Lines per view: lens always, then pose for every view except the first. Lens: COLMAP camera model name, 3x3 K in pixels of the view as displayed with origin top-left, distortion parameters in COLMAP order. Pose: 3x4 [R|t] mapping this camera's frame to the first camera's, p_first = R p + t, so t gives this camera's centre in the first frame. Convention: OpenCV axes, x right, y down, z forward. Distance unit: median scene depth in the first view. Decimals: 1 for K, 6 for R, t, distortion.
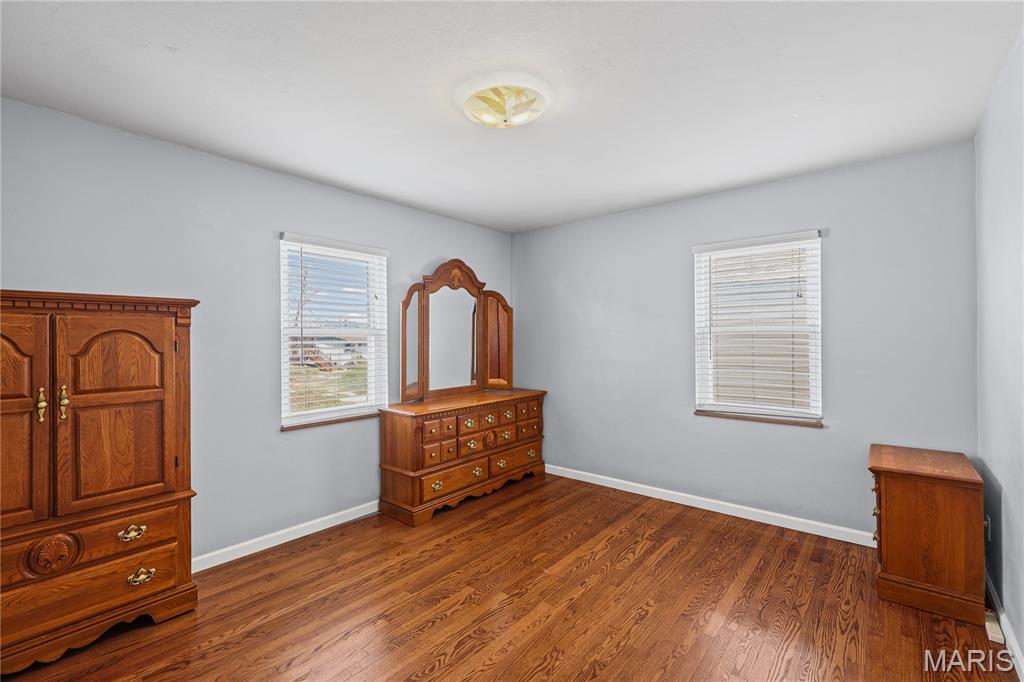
lens RADIAL K [[446.5, 0, 518.0], [0, 446.5, 335.7], [0, 0, 1]] dist [0.004543, -0.001152]
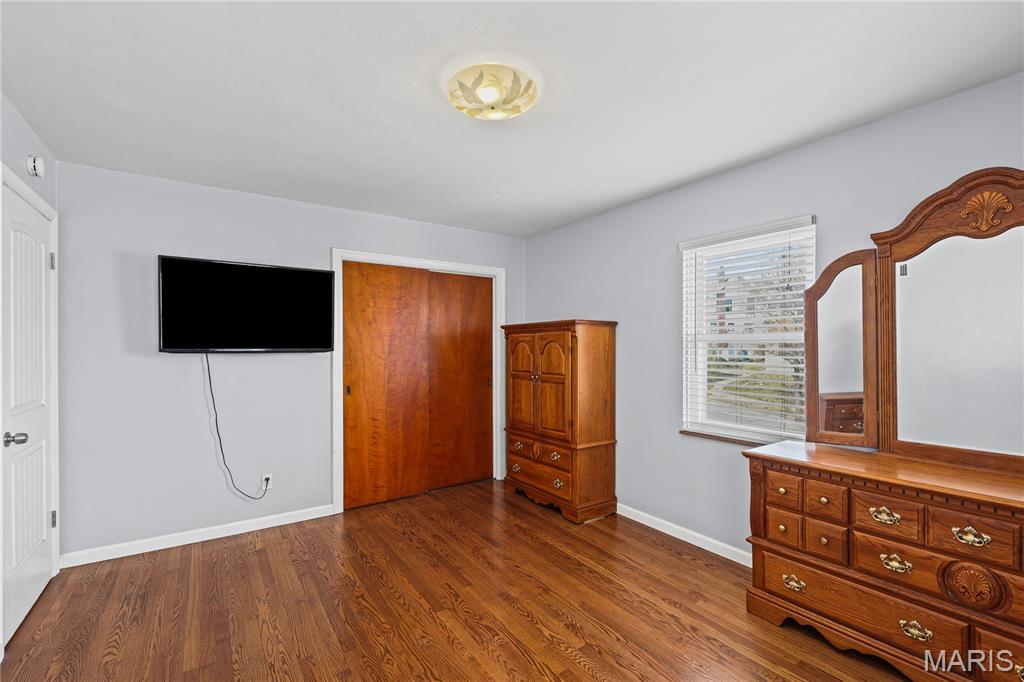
lens RADIAL K [[446.5, 0, 507.1], [0, 446.5, 348.9], [0, 0, 1]] dist [0.004543, -0.001152]
pose [[-0.275527, 0.007906, -0.961261, 0.563037], [0.006103, 0.999960, 0.006476, 0.005569], [0.961274, -0.004082, -0.275564, 0.849622]]
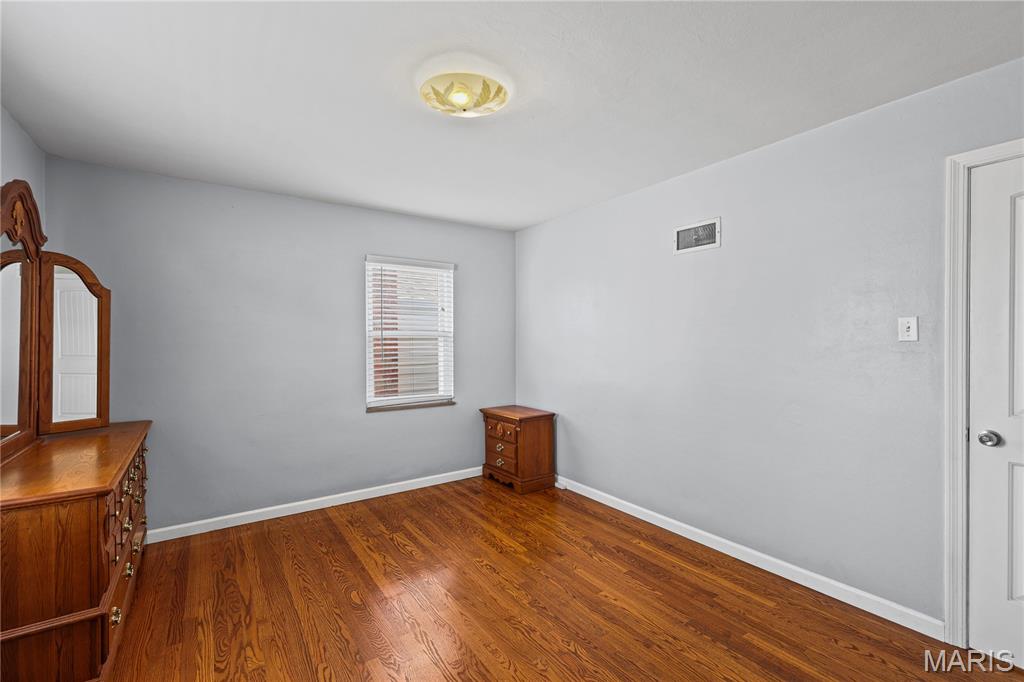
lens RADIAL K [[446.5, 0, 509.3], [0, 446.5, 341.2], [0, 0, 1]] dist [0.004543, -0.001152]
pose [[0.269248, 0.004466, 0.963060, -0.612527], [-0.004606, 0.999984, -0.003350, 0.008987], [-0.963060, -0.003534, 0.269265, 0.435586]]
